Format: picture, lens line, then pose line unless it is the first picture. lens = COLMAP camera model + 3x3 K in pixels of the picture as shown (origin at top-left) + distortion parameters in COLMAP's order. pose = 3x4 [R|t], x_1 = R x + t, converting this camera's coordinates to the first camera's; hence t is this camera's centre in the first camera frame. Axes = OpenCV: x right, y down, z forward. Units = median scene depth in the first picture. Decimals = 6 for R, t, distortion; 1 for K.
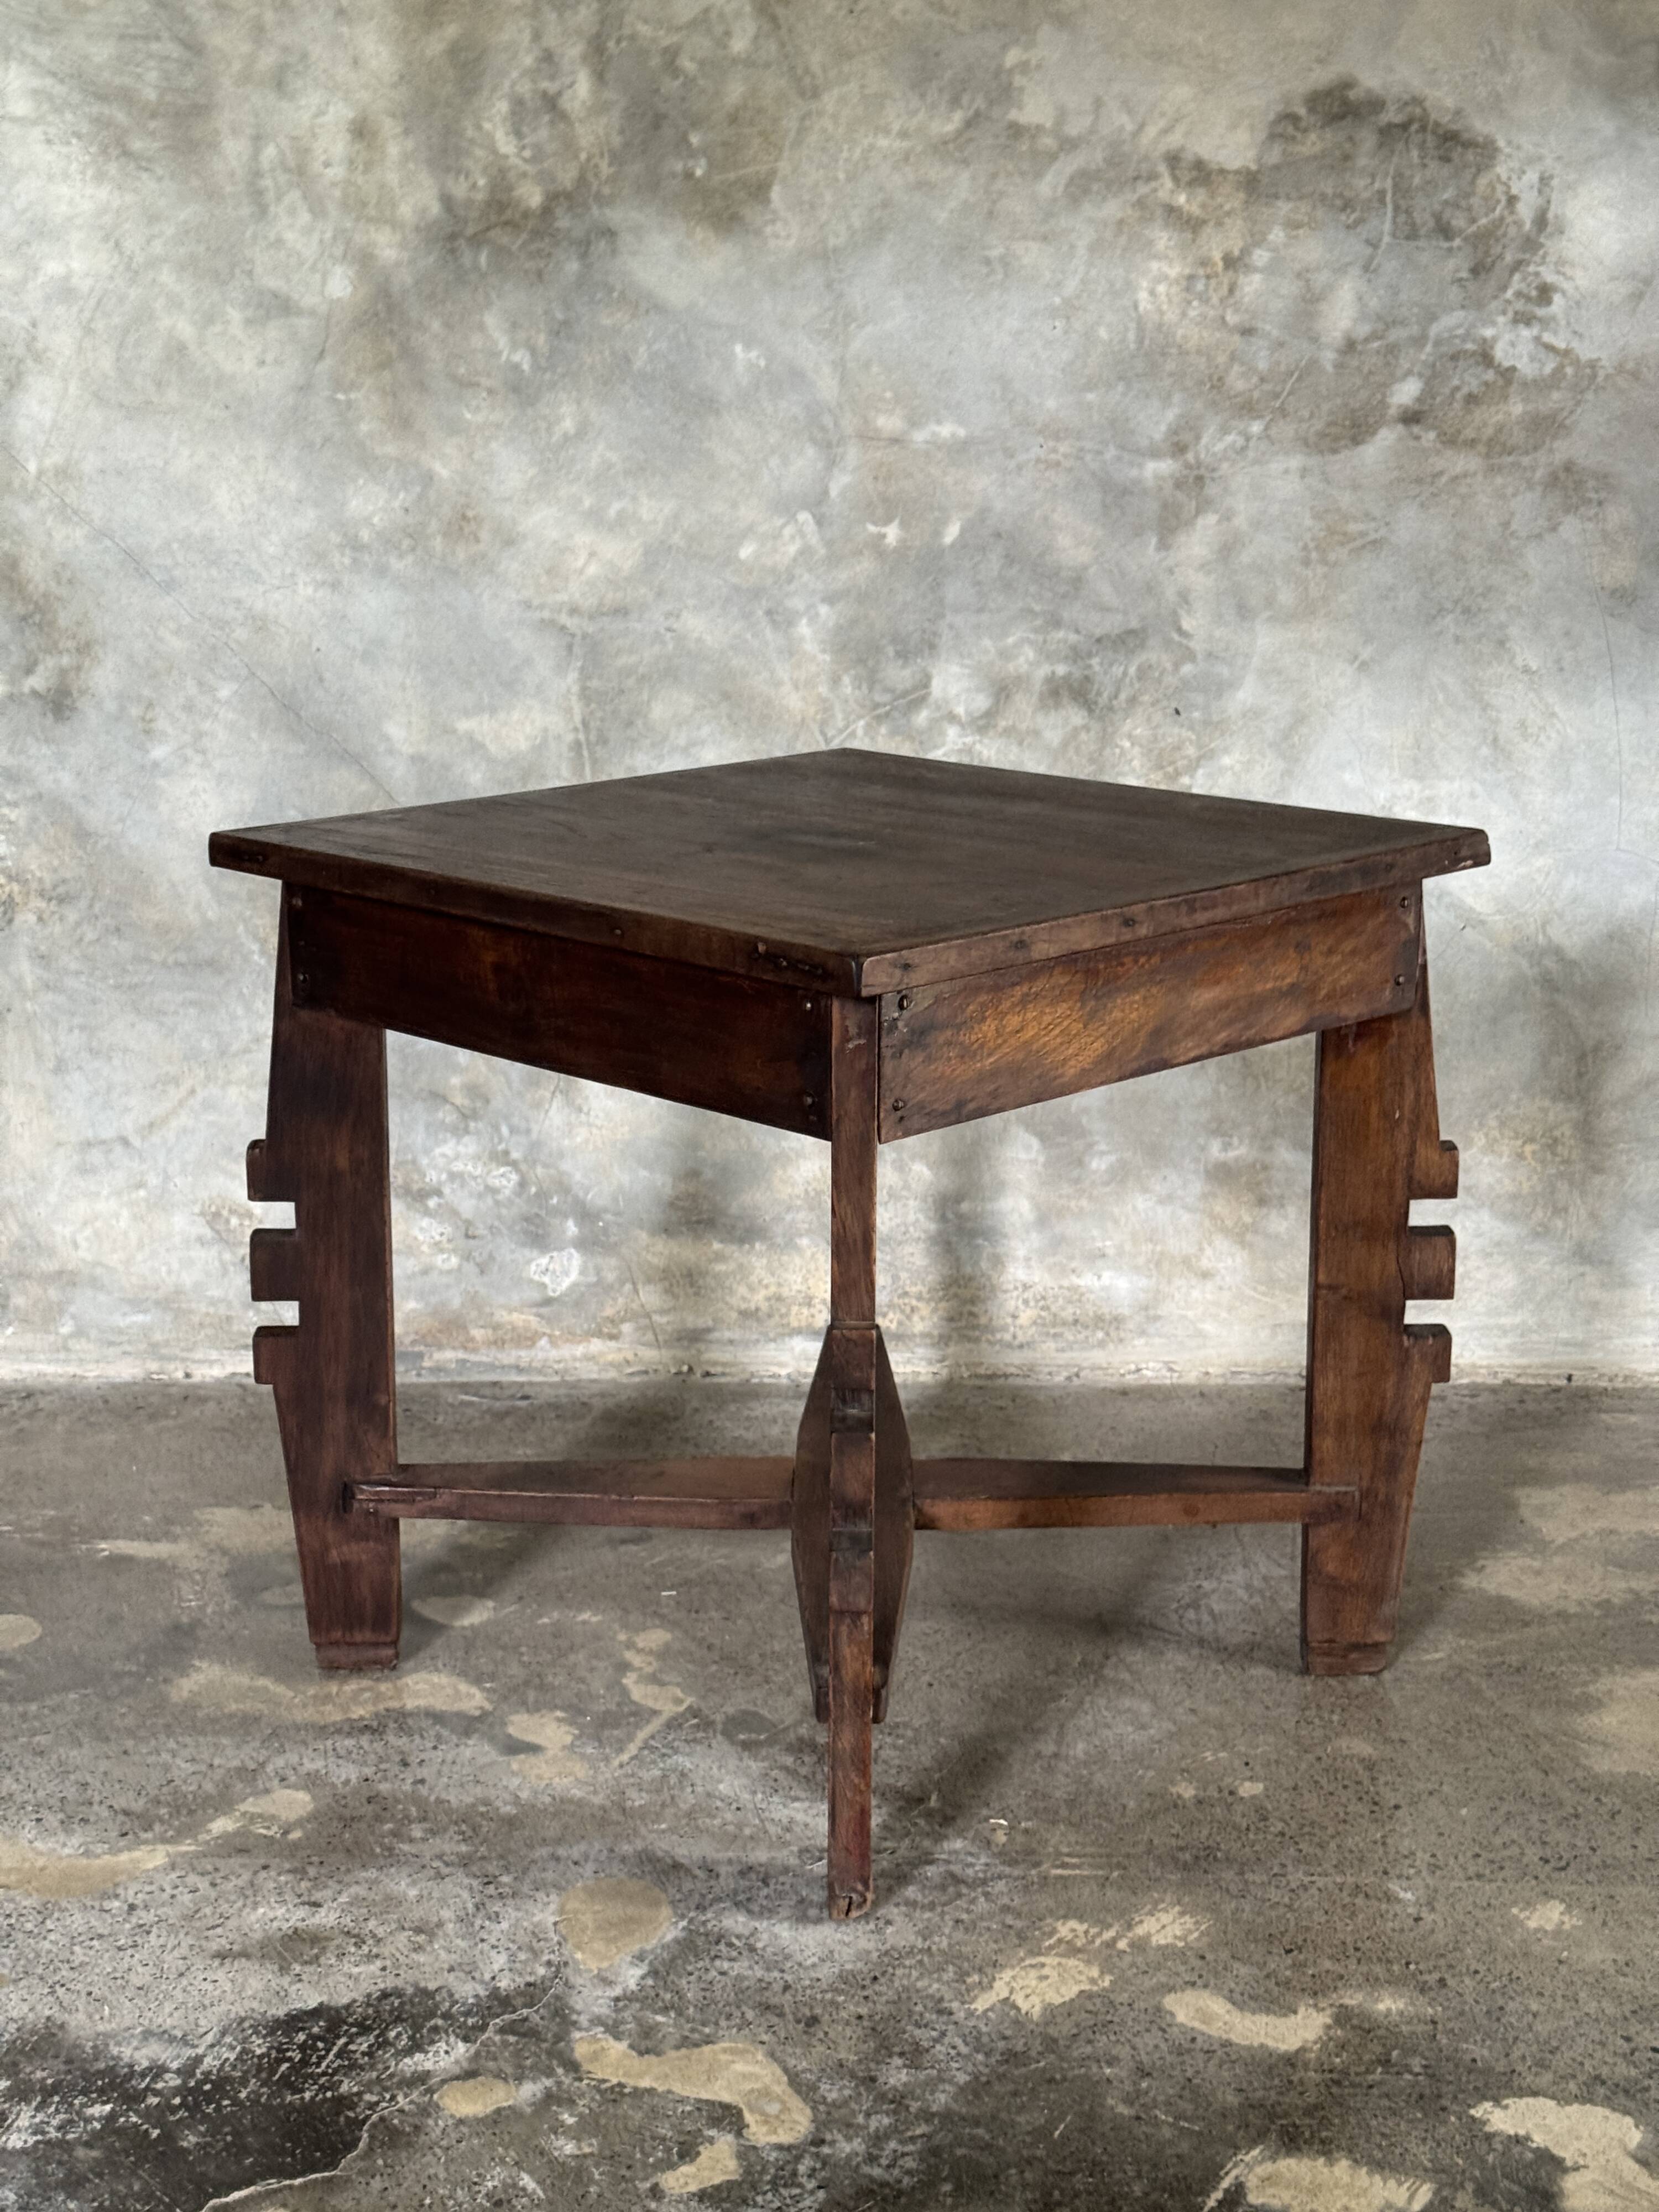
lens RADIAL K [[3119.2, 0, 850.2], [0, 3119.2, 1116.1], [0, 0, 1]] dist [0.121712, 0.000000]
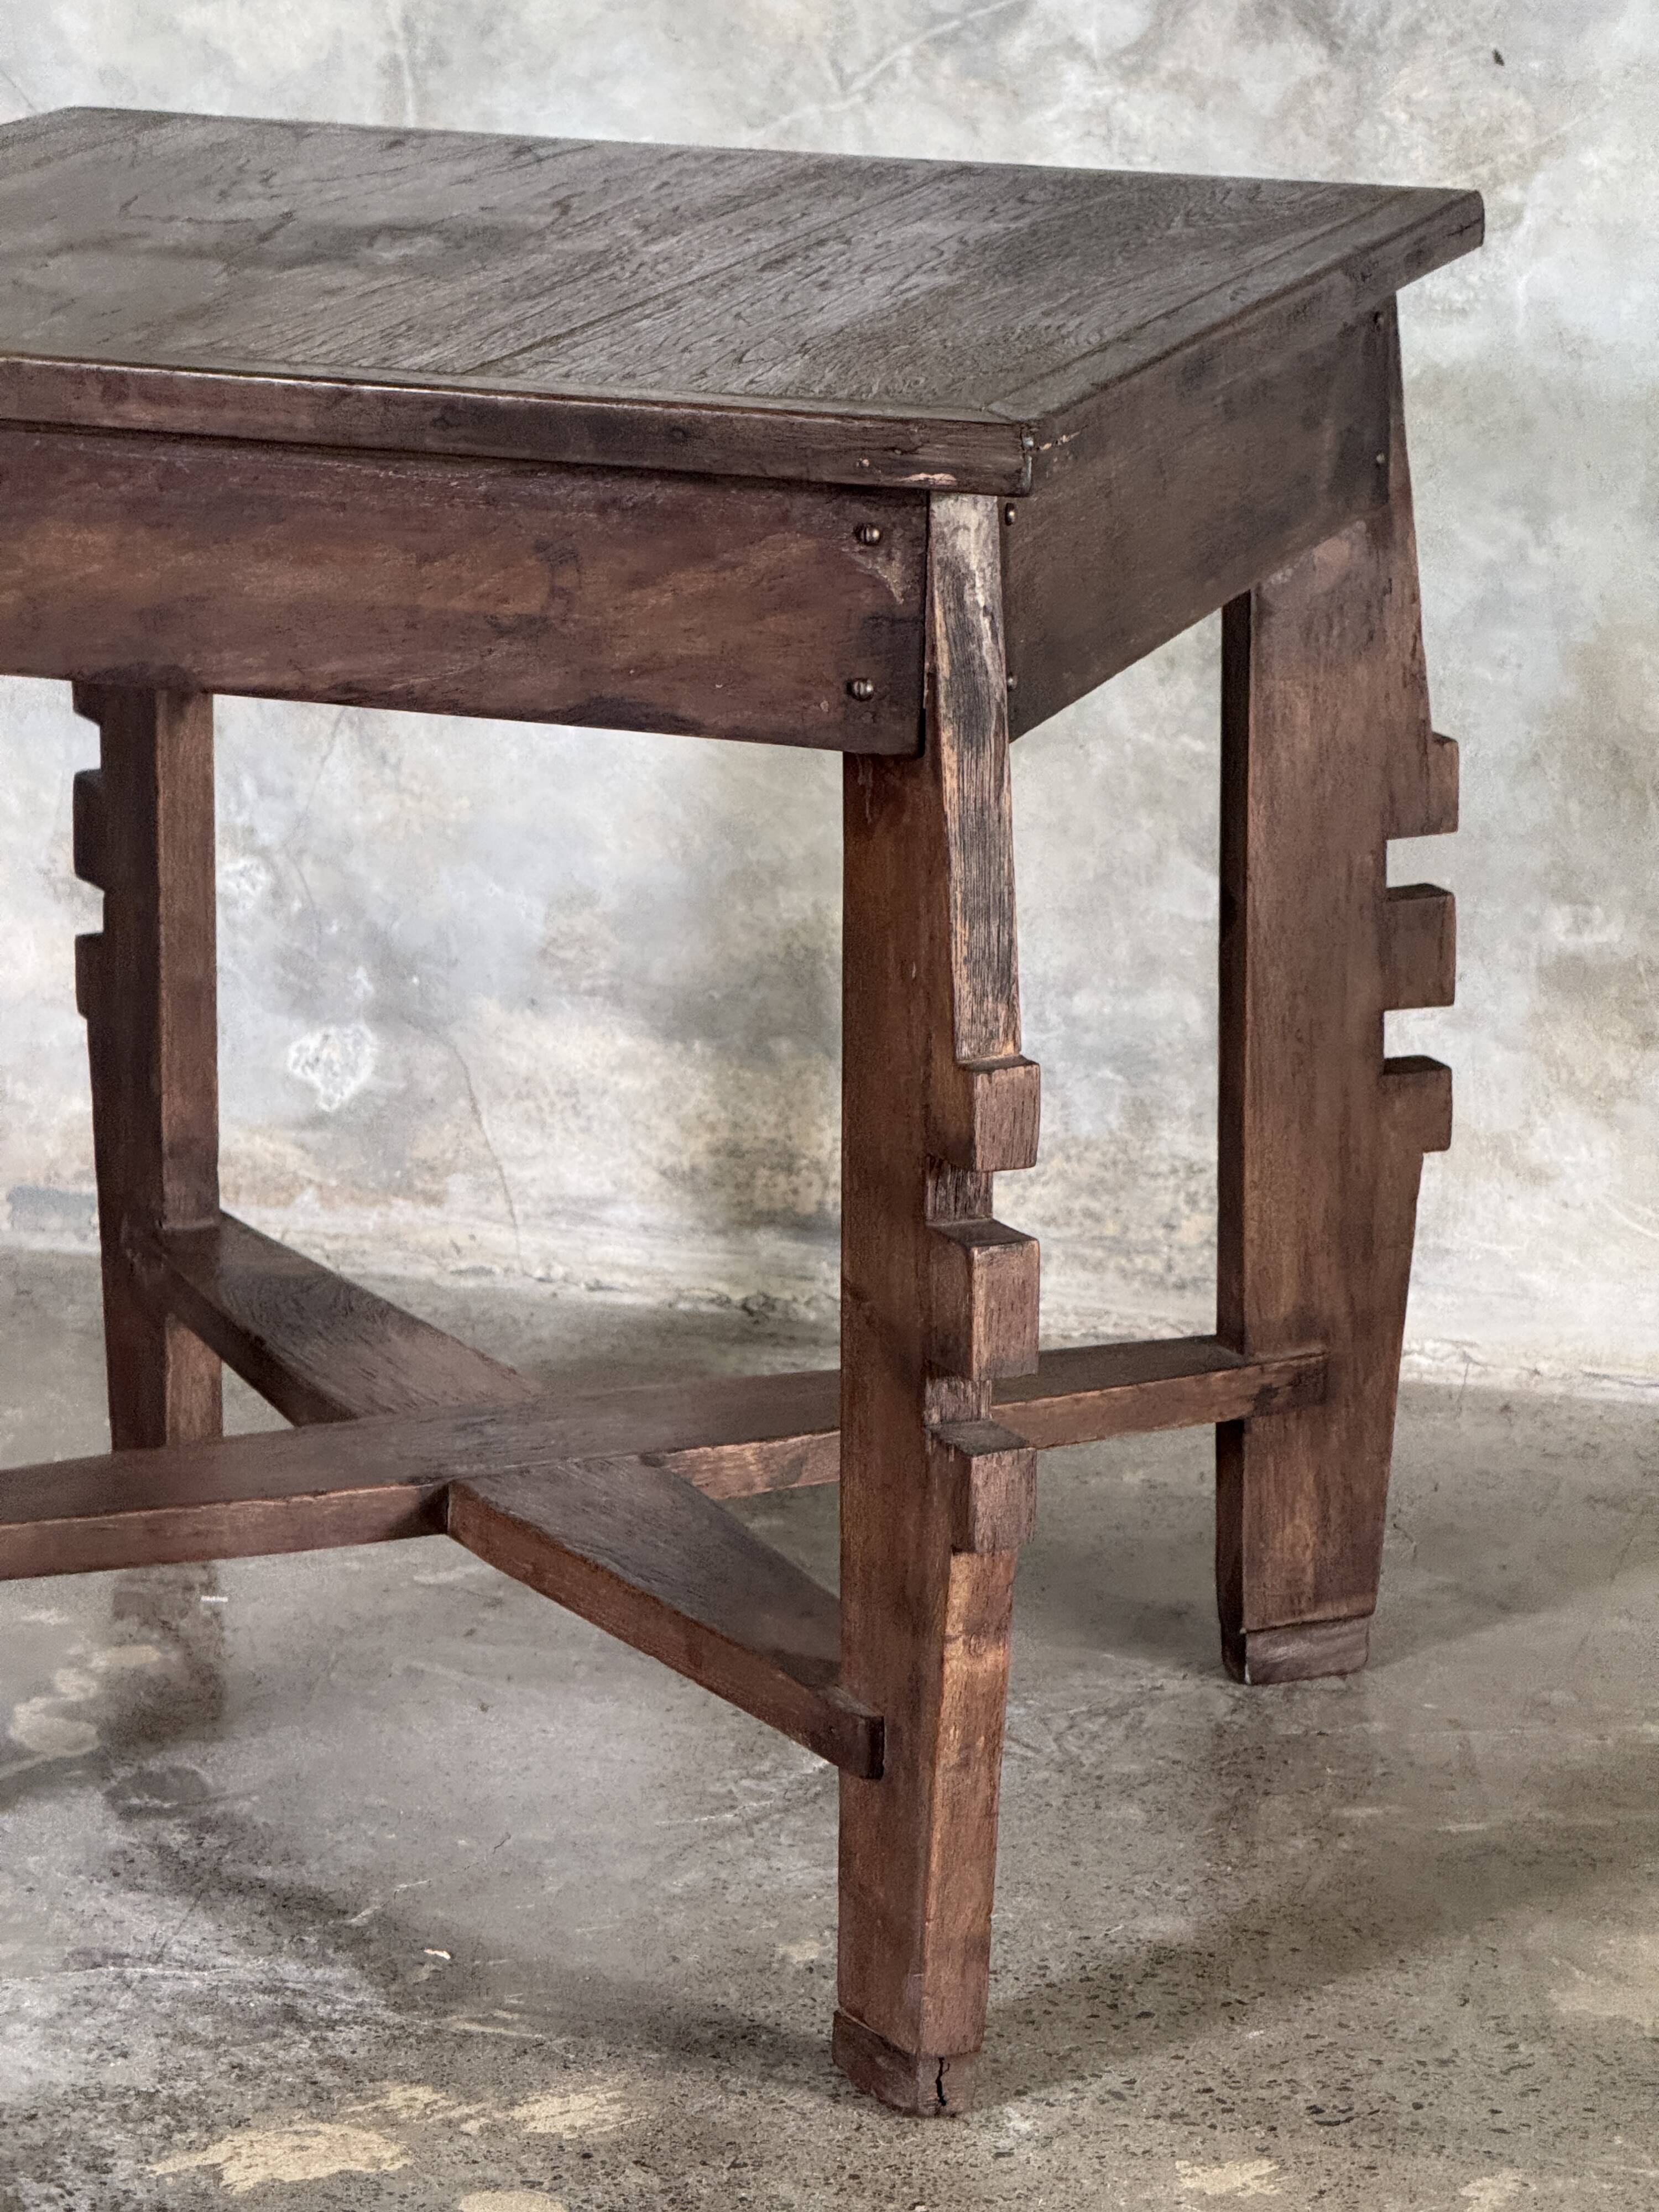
lens RADIAL K [[7942.2, 0, 940.8], [0, 7942.2, 1171.4], [0, 0, 1]] dist [0.206317, 0.000000]
pose [[0.960555, 0.085610, -0.264583, 0.385128], [-0.083330, 0.996324, 0.019849, 0.034562], [0.265310, 0.002981, 0.964159, -0.287767]]
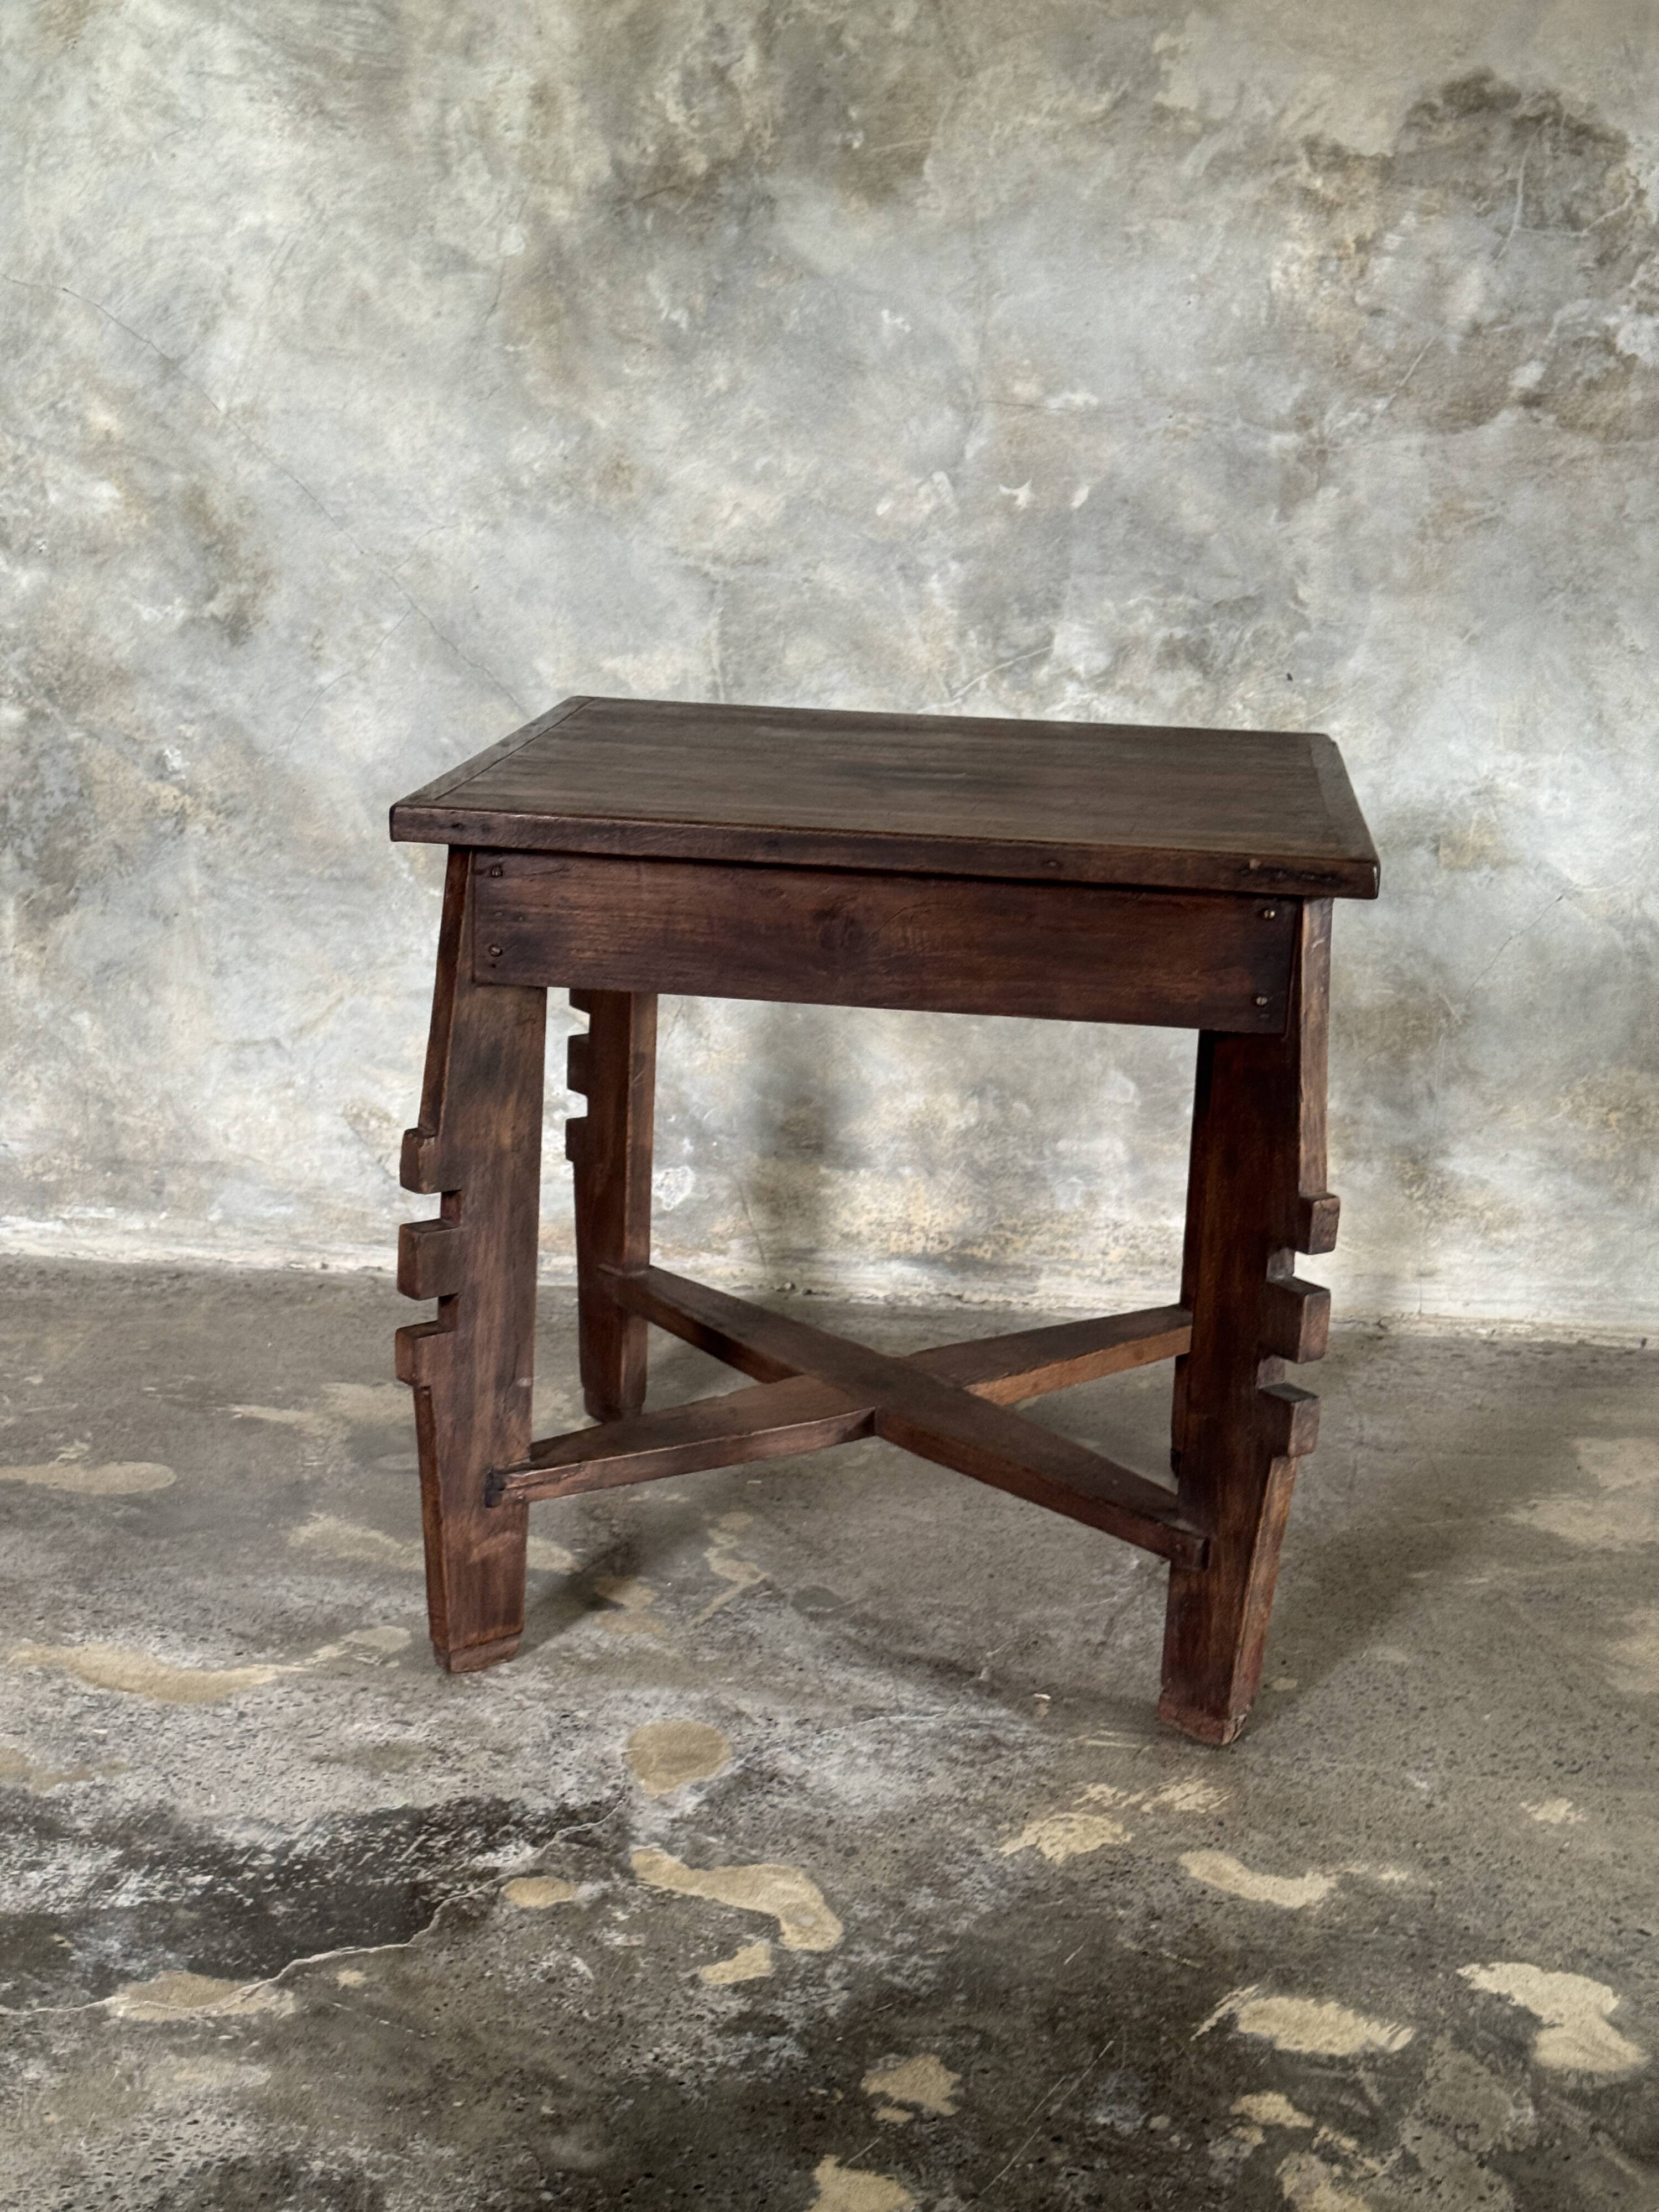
lens RADIAL K [[3119.2, 0, 796.5], [0, 3119.2, 1124.8], [0, 0, 1]] dist [0.121712, 0.000000]
pose [[0.996386, 0.050769, -0.068097, 0.020111], [-0.050446, 0.998706, 0.006452, 0.021136], [0.068336, -0.002994, 0.997658, -0.052056]]
